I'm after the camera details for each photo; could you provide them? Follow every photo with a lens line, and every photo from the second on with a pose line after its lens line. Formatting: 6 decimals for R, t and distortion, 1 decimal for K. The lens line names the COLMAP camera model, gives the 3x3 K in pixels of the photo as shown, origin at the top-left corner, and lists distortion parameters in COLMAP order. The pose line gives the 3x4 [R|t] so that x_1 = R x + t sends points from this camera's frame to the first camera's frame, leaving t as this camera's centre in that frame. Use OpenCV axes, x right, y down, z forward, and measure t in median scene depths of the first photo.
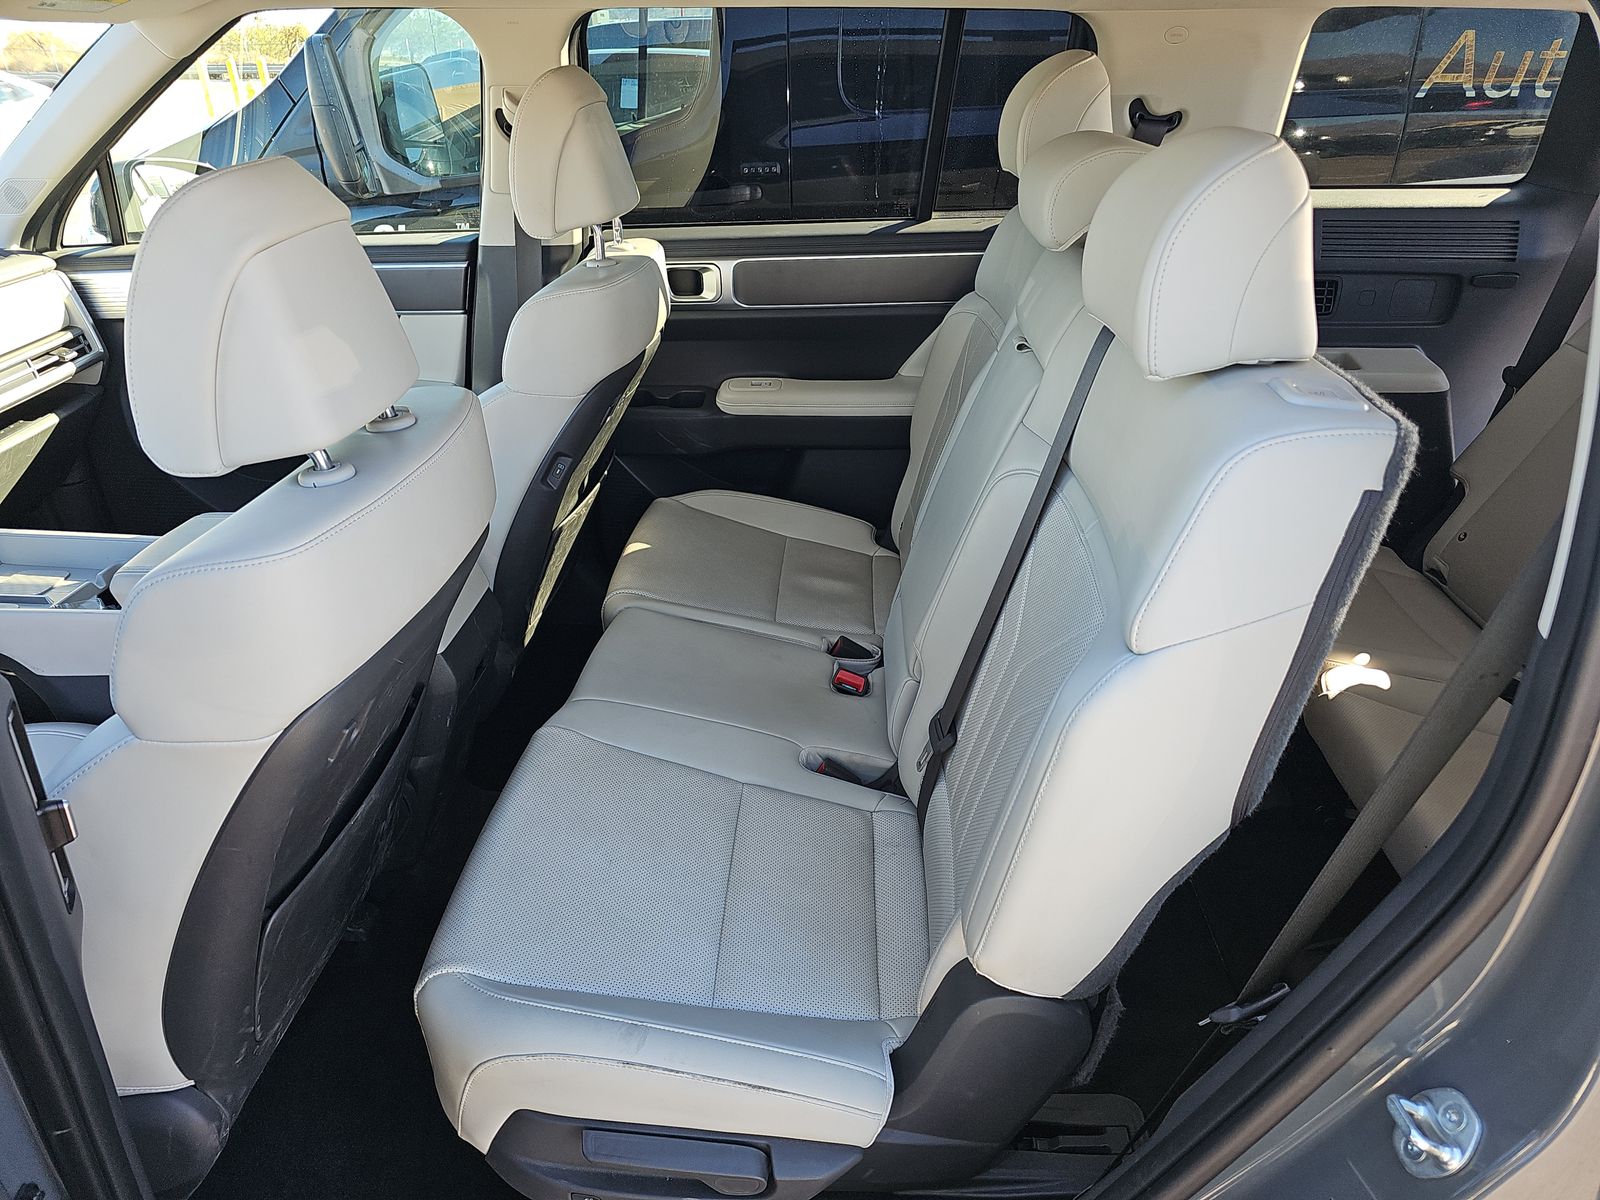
lens RADIAL K [[1052.2, 0, 797.8], [0, 1052.2, 612.5], [0, 0, 1]] dist [0.034771, -0.040865]
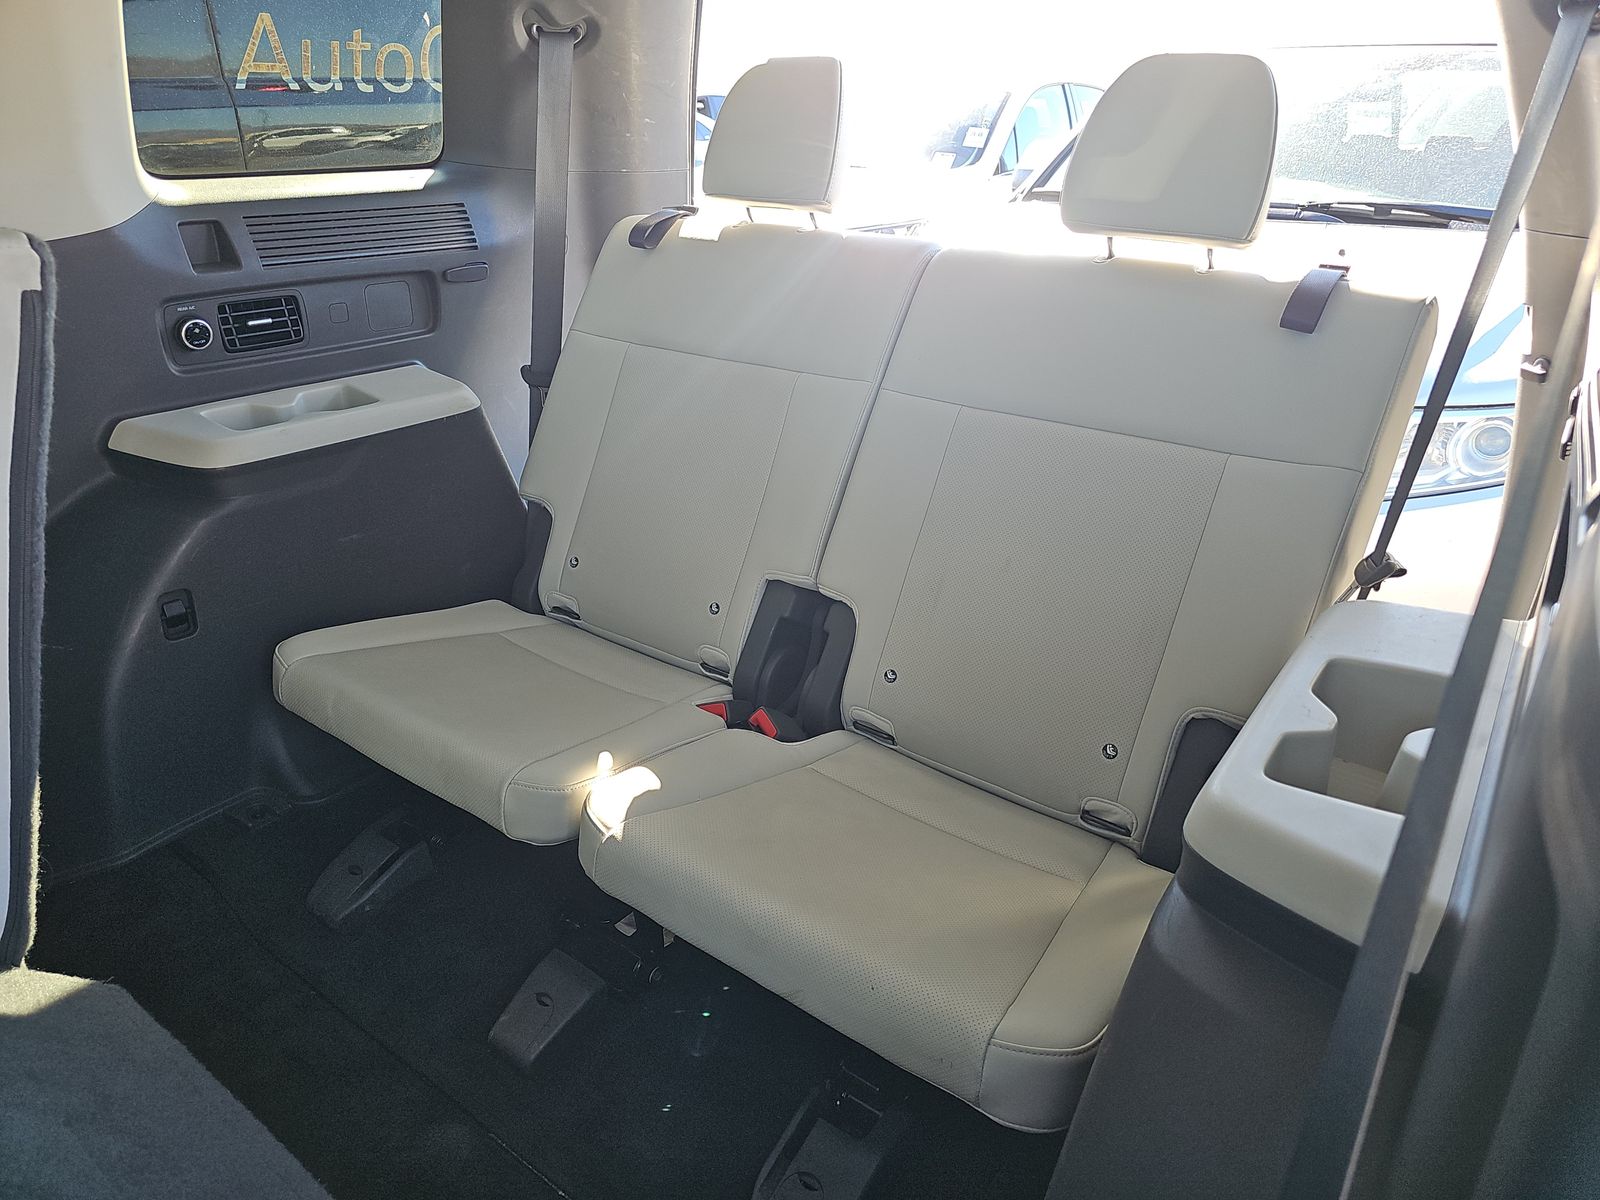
lens RADIAL K [[1052.2, 0, 805.9], [0, 1052.2, 602.1], [0, 0, 1]] dist [0.034771, -0.040865]
pose [[0.539517, -0.336727, 0.771710, 0.055353], [0.372785, 0.917348, 0.139653, -0.085148], [-0.754952, 0.212337, 0.620452, 0.313578]]
